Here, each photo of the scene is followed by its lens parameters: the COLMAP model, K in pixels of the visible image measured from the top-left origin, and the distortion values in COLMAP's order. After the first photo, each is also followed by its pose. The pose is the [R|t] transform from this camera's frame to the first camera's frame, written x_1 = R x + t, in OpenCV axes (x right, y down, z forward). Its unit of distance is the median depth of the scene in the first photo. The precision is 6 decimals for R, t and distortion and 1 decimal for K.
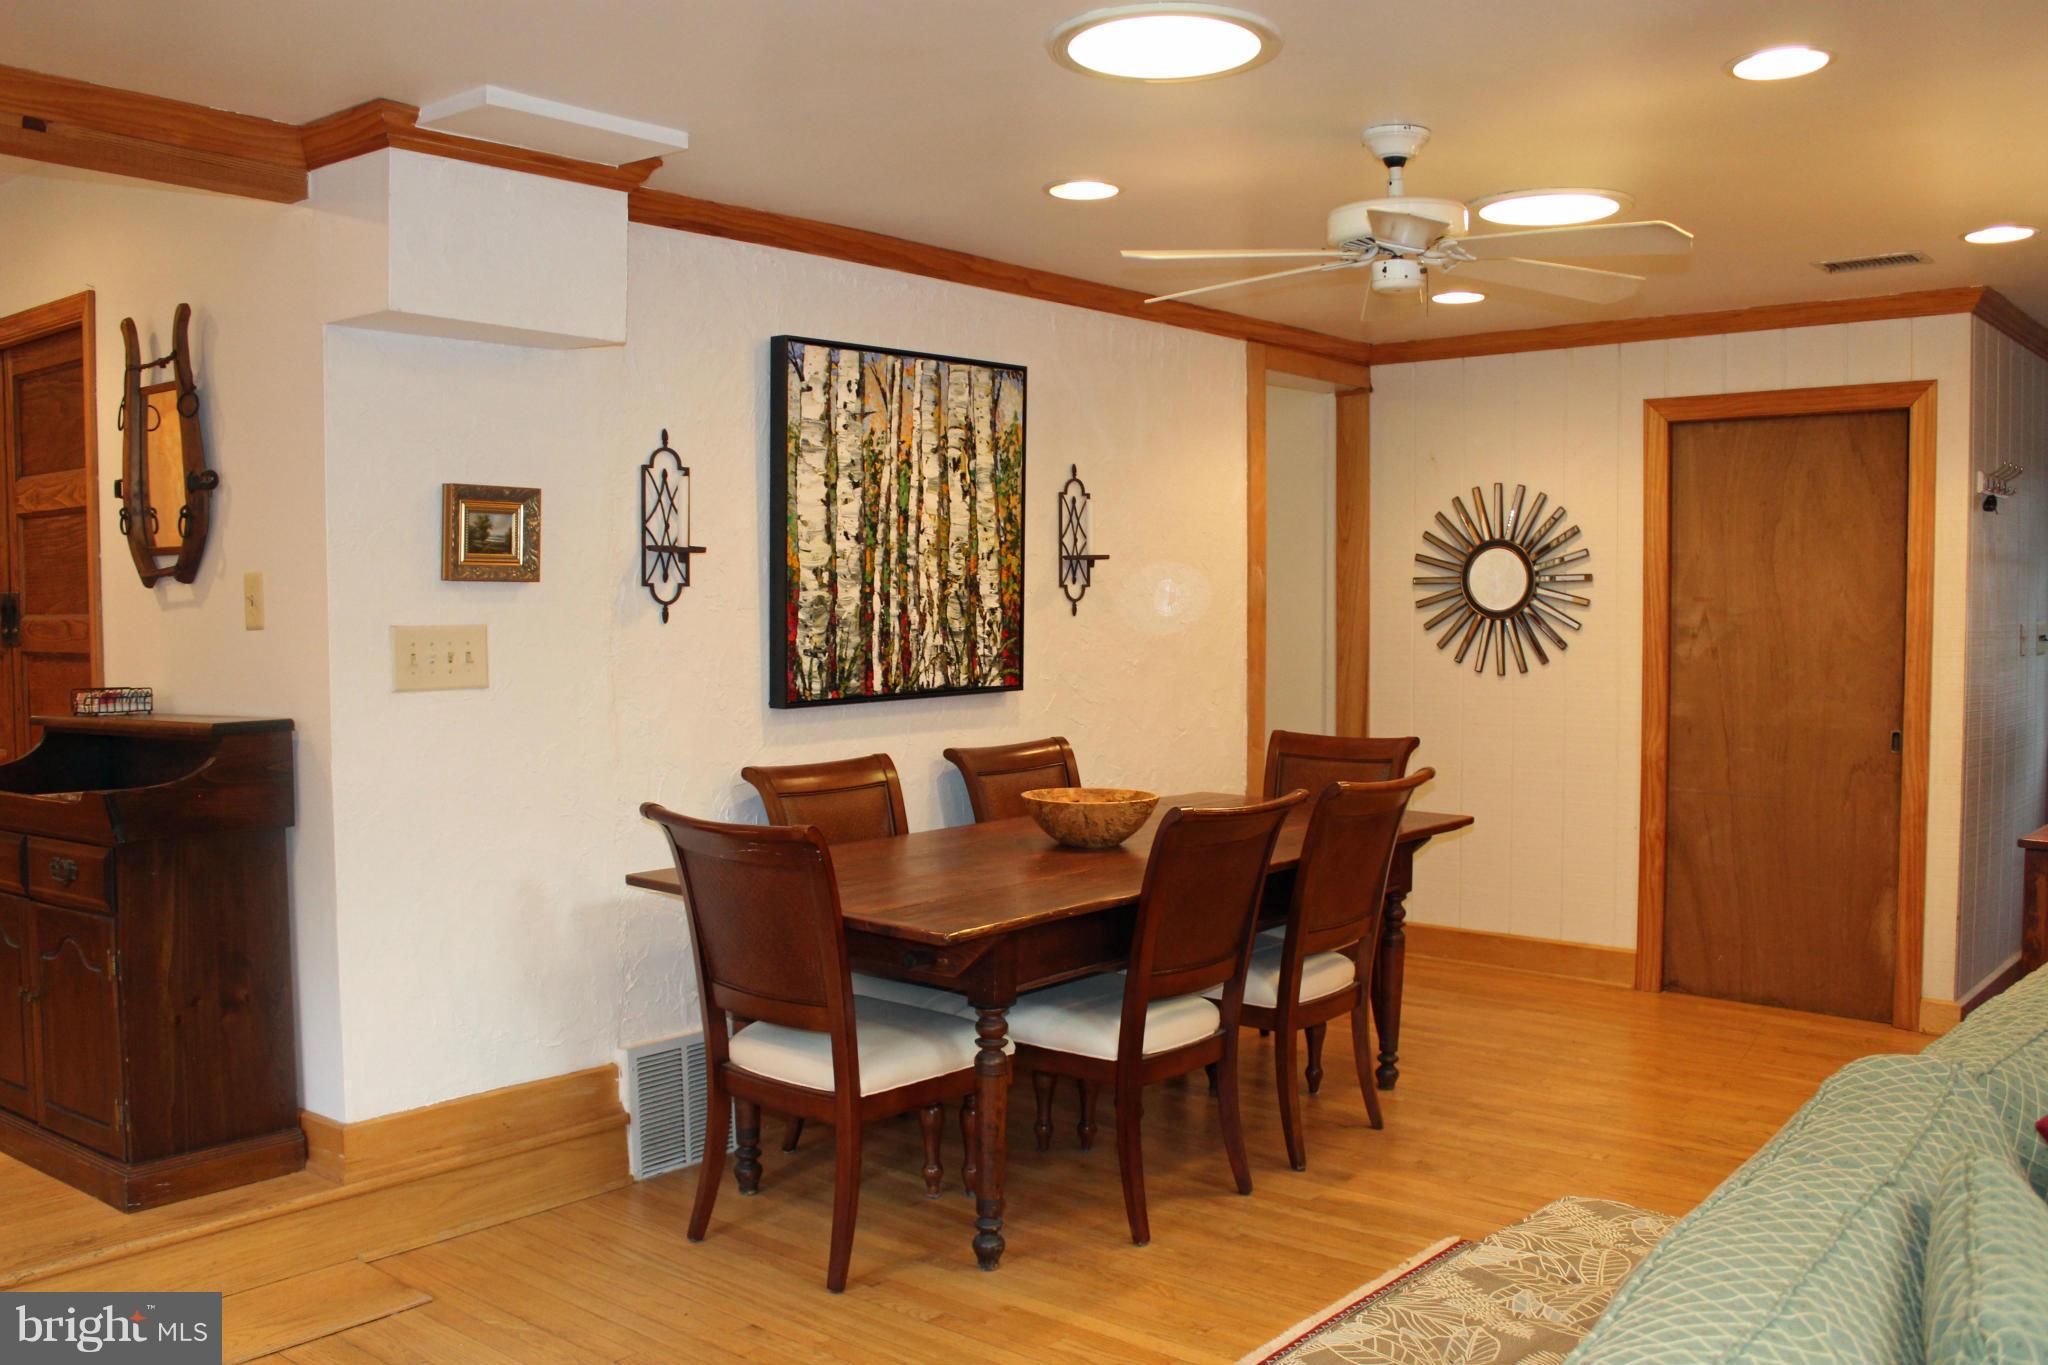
lens RADIAL K [[1751.3, 0, 1002.0], [0, 1751.3, 685.5], [0, 0, 1]] dist [-0.102914, 0.002617]
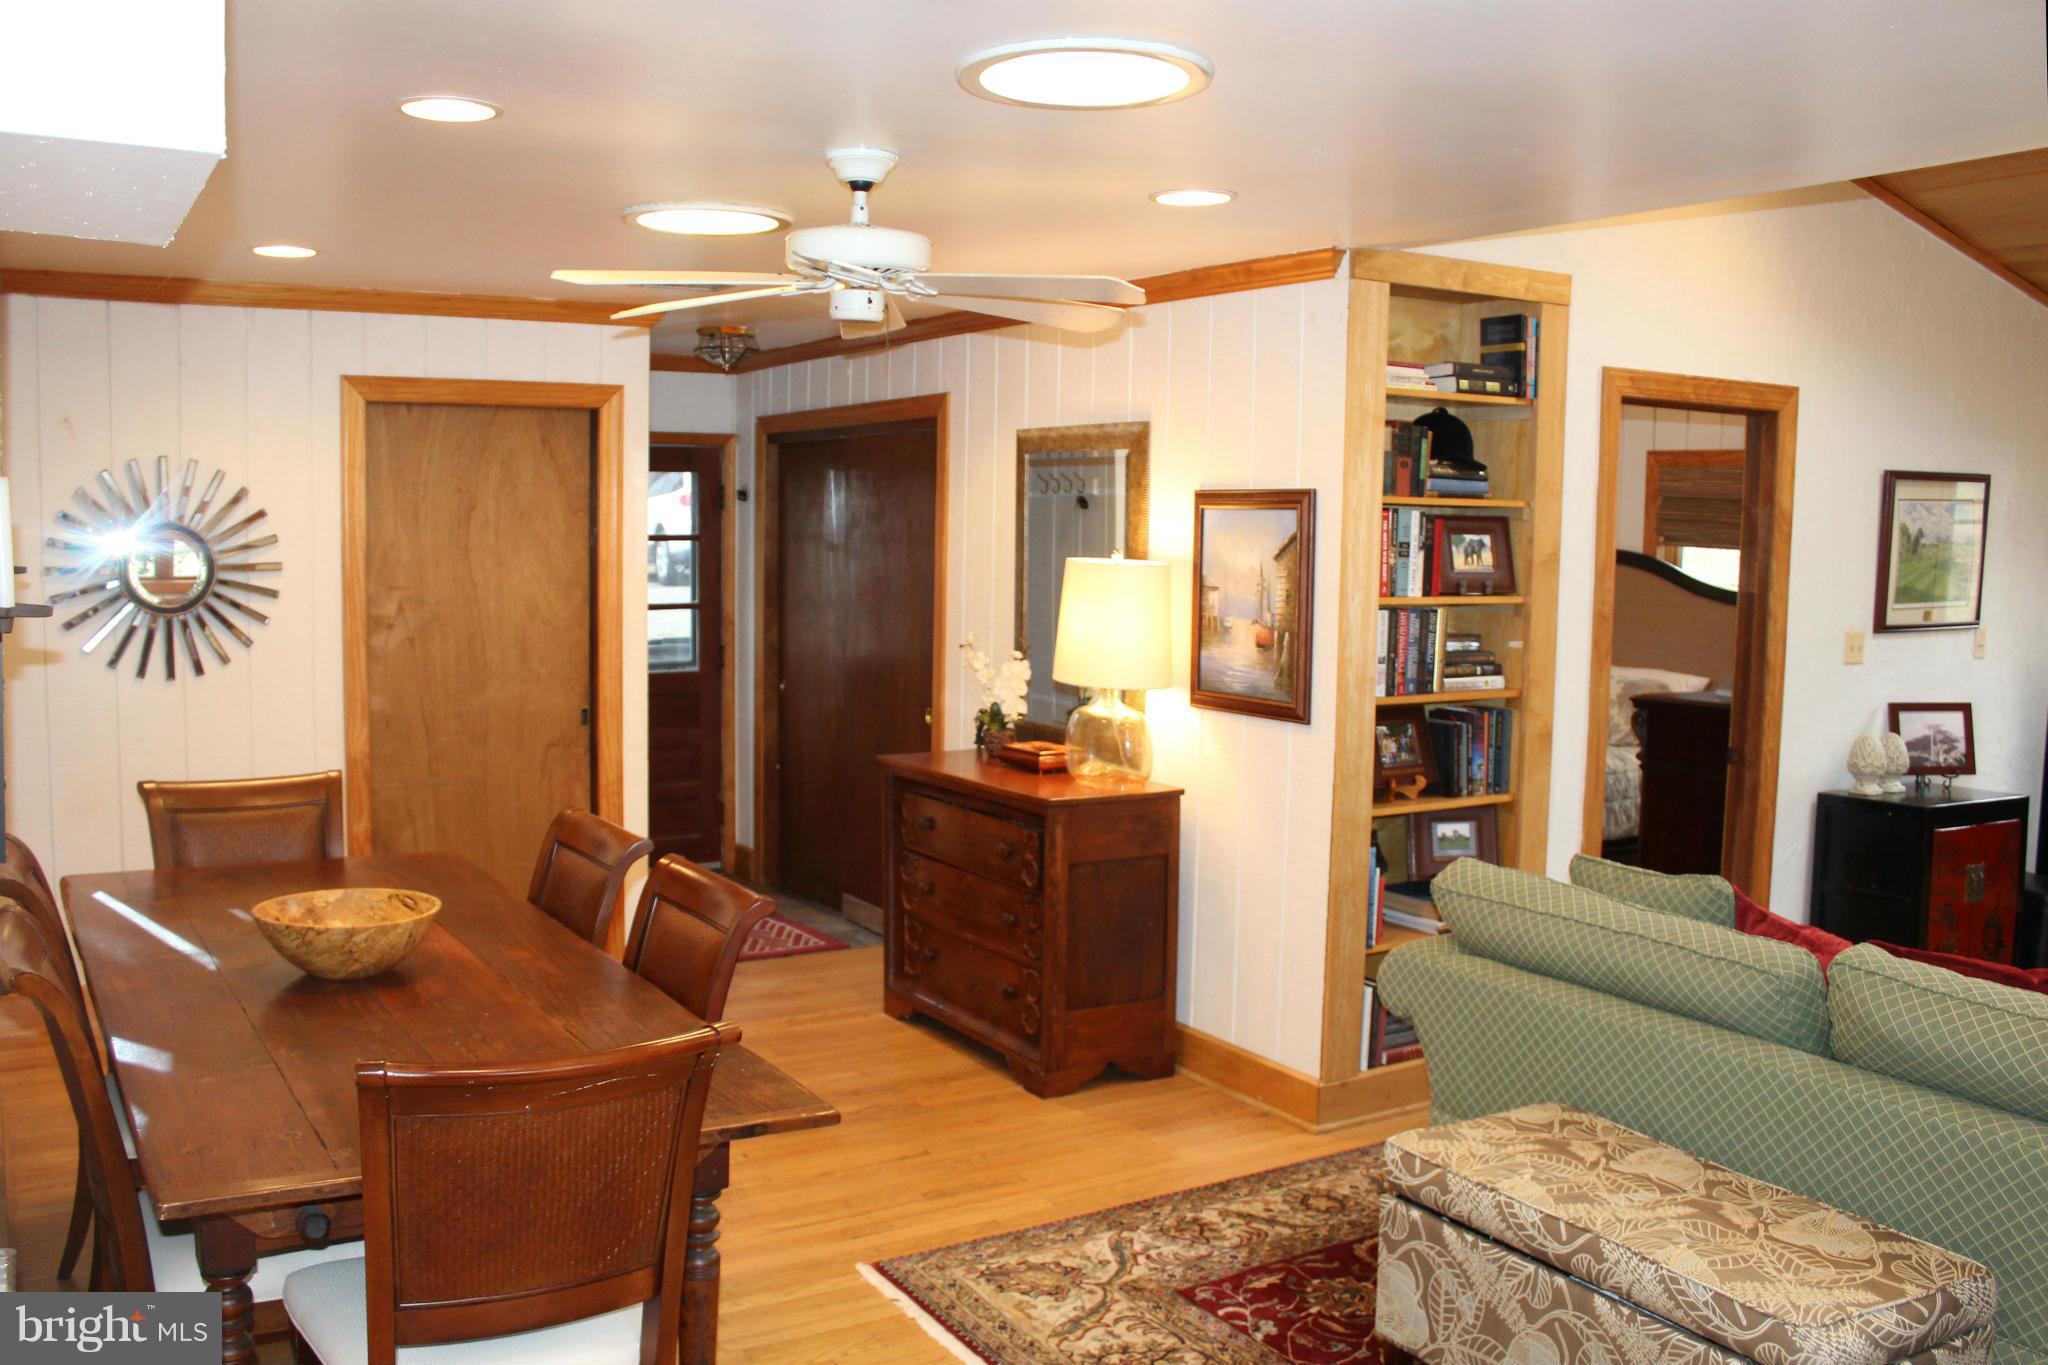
lens RADIAL K [[1751.3, 0, 1002.0], [0, 1751.3, 685.5], [0, 0, 1]] dist [-0.102914, 0.002617]
pose [[0.358348, -0.077759, 0.930344, -0.391430], [0.031573, 0.996965, 0.071166, -0.055581], [-0.933054, 0.003871, 0.359715, 0.345954]]
